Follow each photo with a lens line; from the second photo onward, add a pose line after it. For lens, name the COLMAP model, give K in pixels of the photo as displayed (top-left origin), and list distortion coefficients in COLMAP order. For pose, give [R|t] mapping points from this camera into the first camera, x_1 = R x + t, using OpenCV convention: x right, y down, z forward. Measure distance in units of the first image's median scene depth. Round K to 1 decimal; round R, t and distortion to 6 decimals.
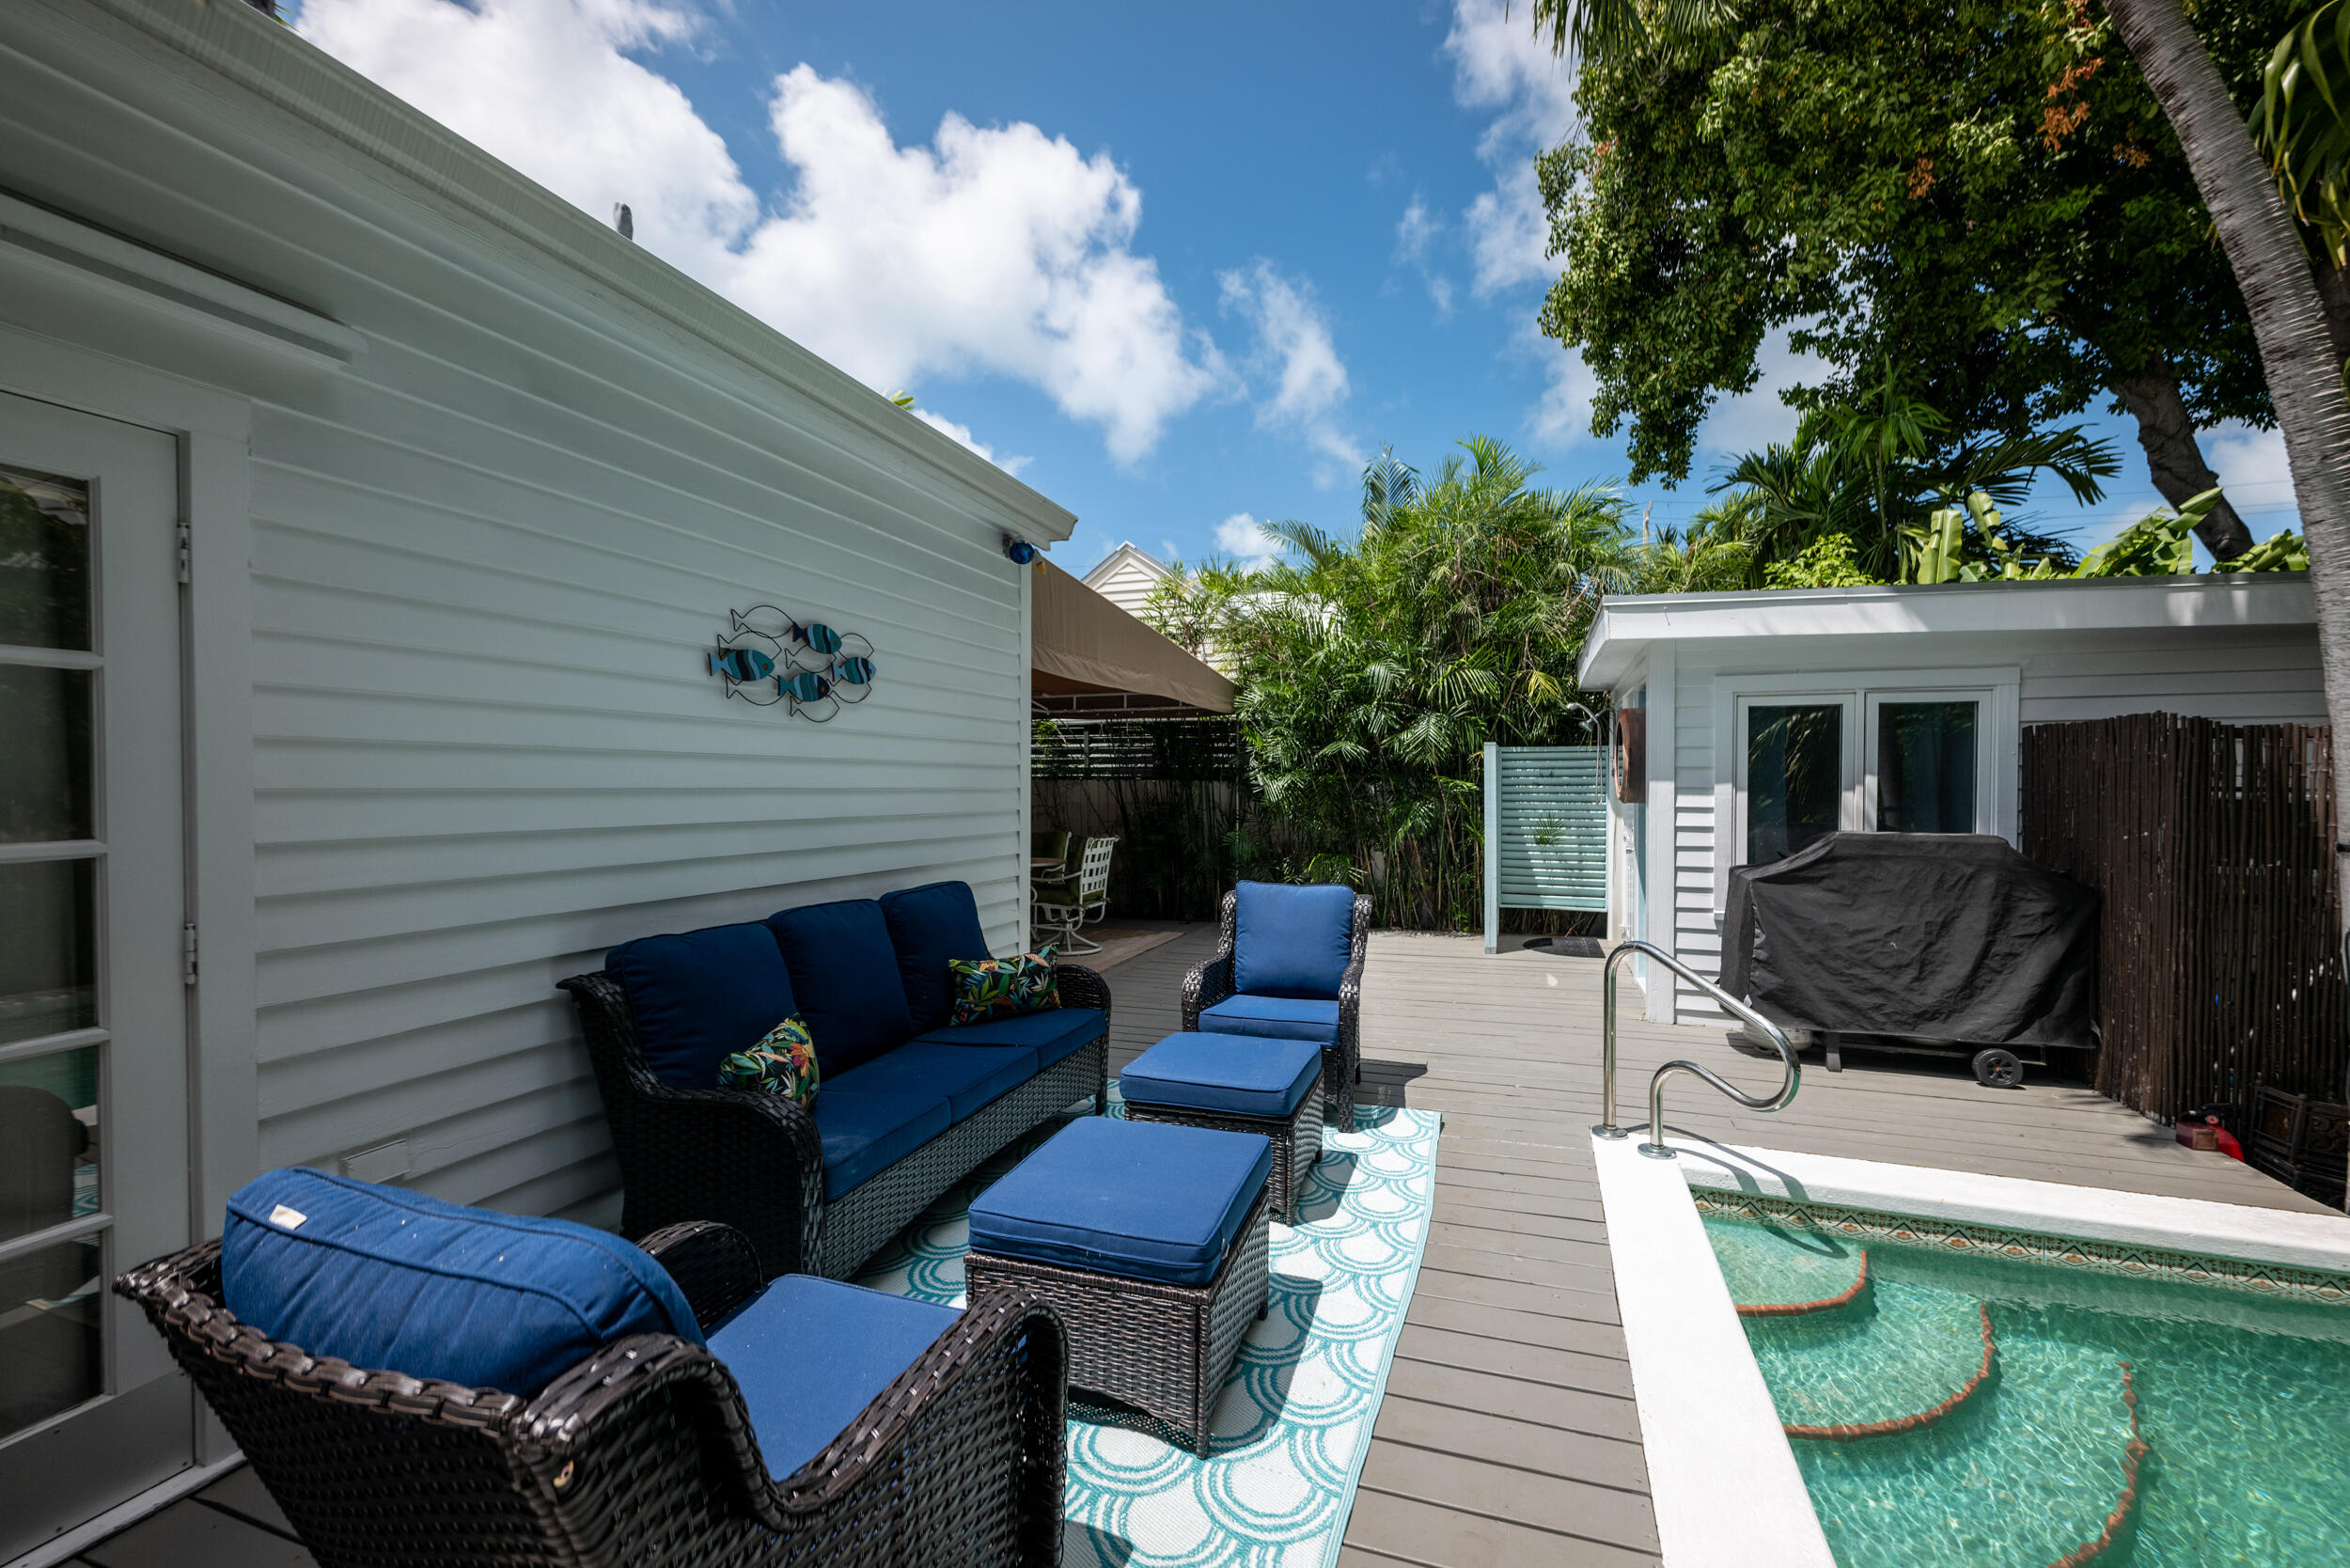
lens RADIAL K [[941.3, 0, 1187.2], [0, 941.3, 803.4], [0, 0, 1]] dist [-0.001766, 0.000199]
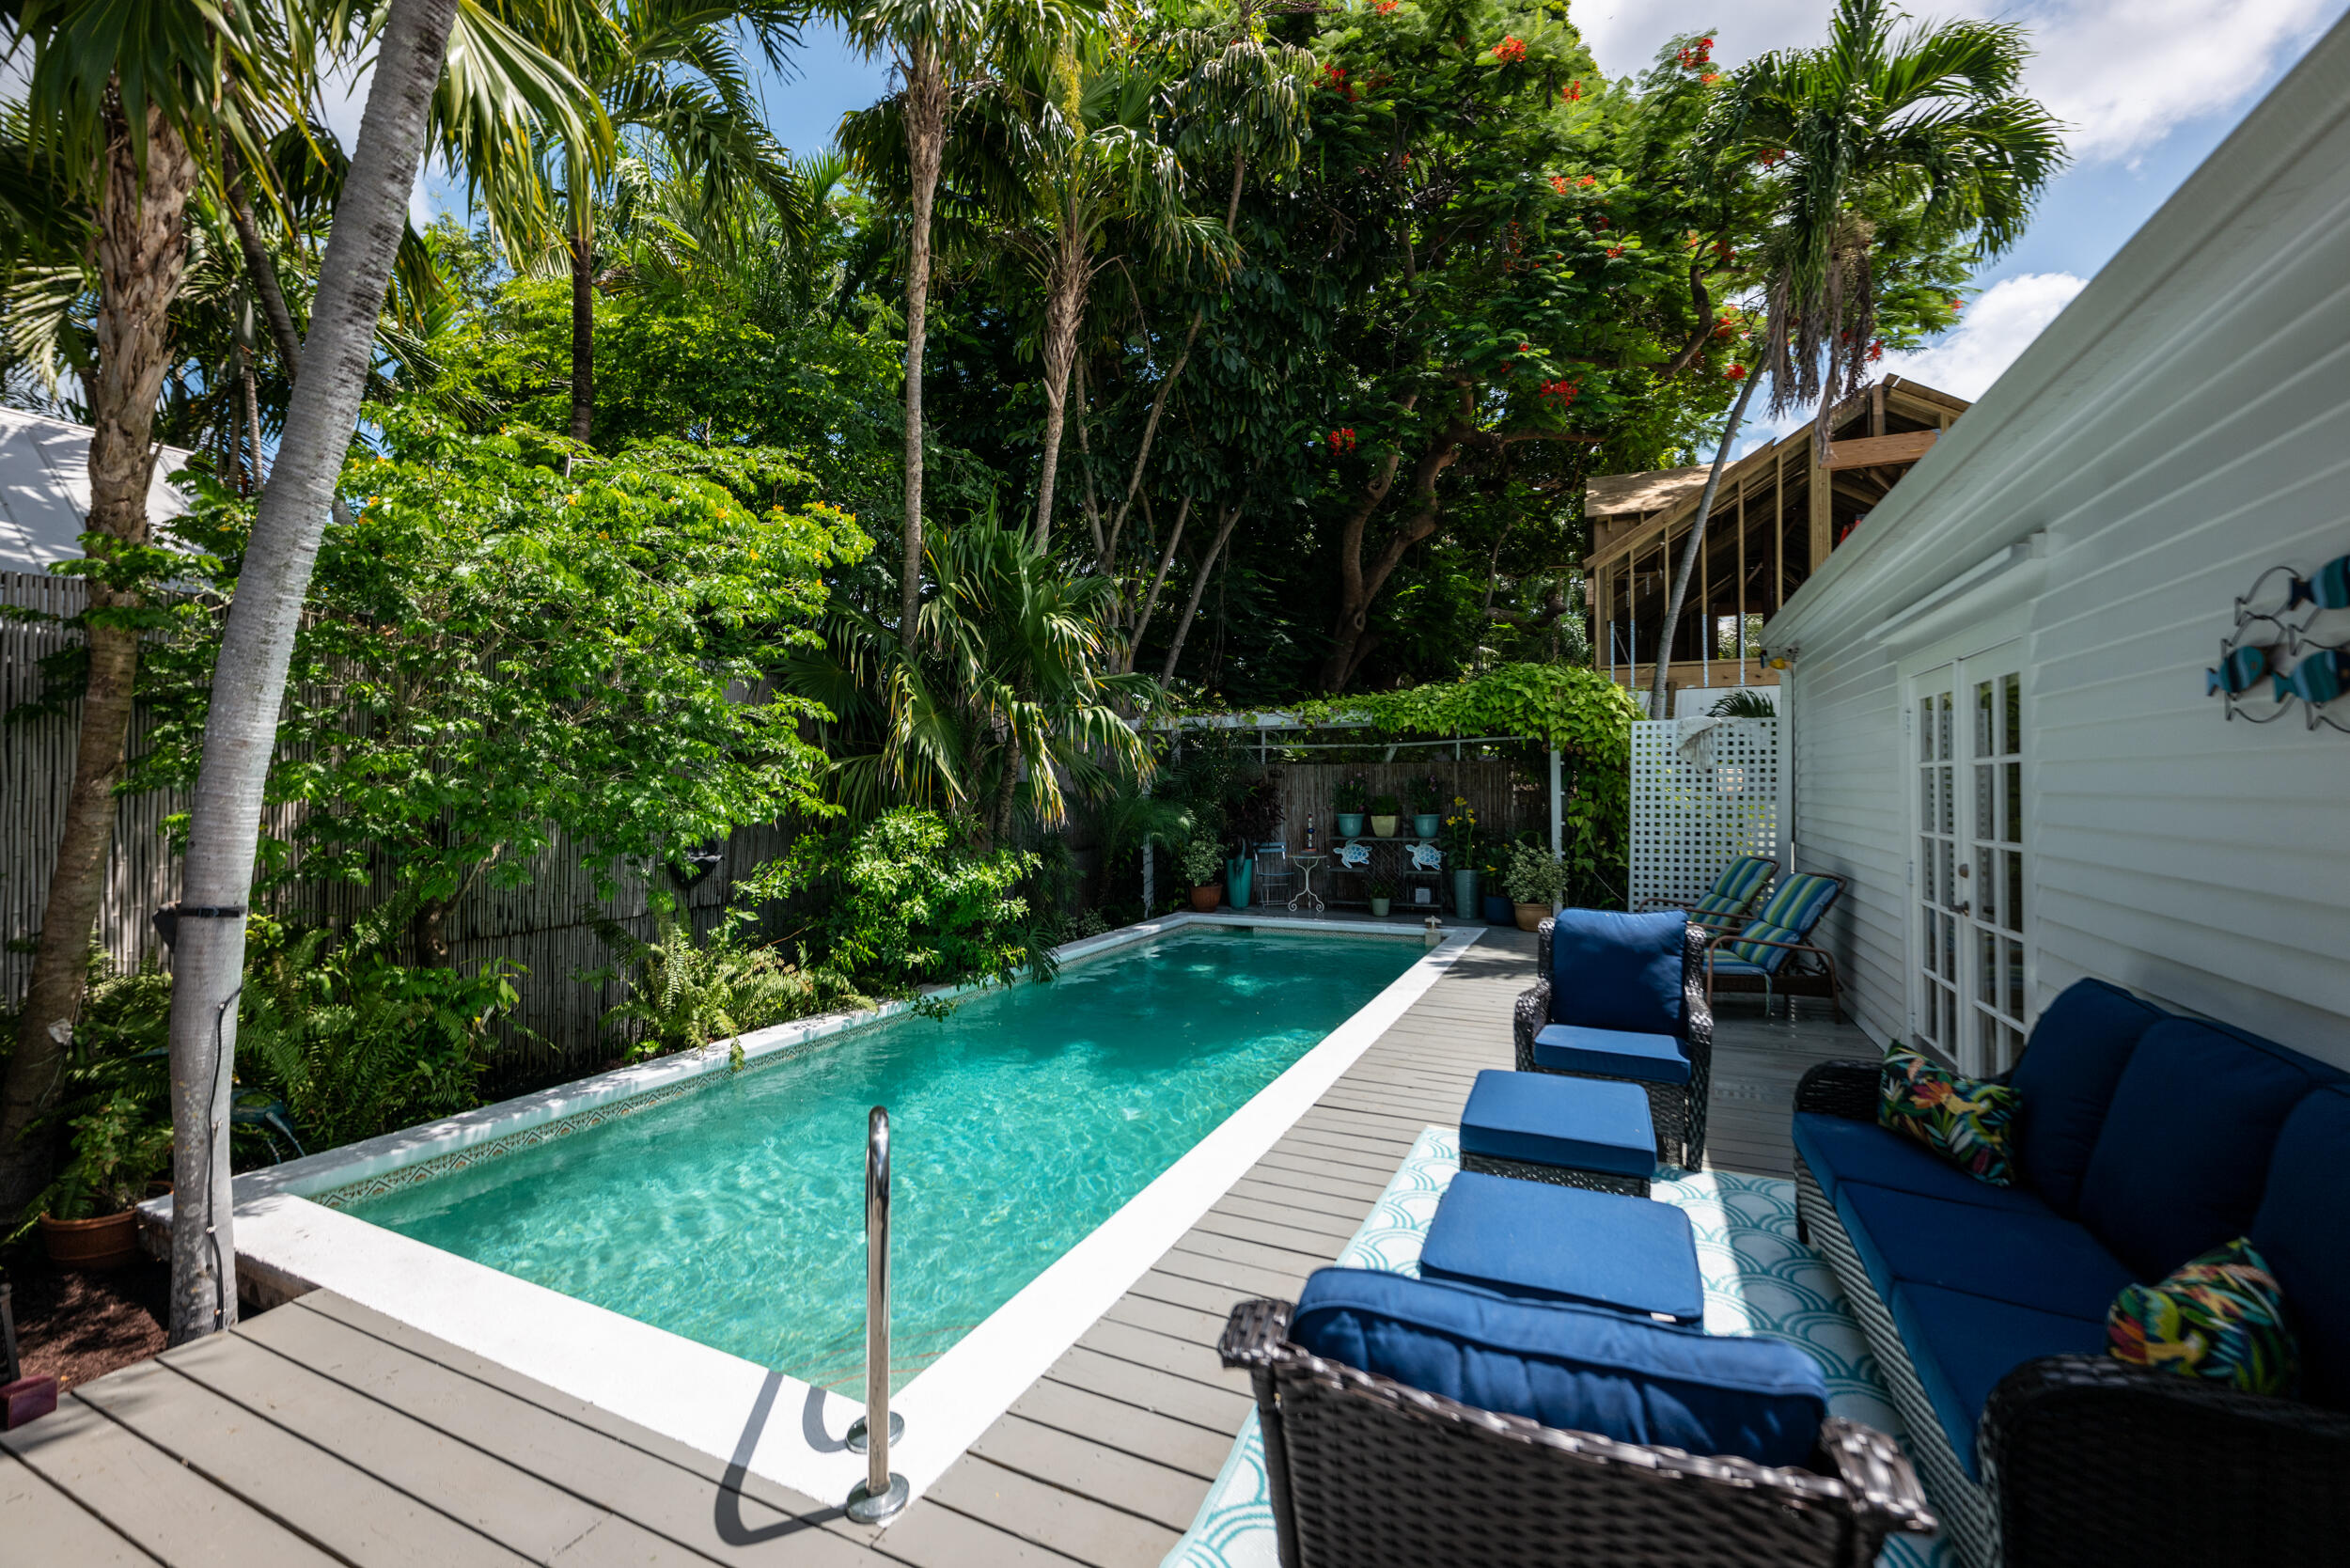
lens RADIAL K [[947.3, 0, 1189.7], [0, 947.3, 795.9], [0, 0, 1]] dist [-0.002824, 0.000195]
pose [[-0.994799, 0.009264, 0.101431, 0.103180], [0.009729, 0.999944, 0.004095, -0.030006], [-0.101388, 0.005060, -0.994834, 0.767240]]
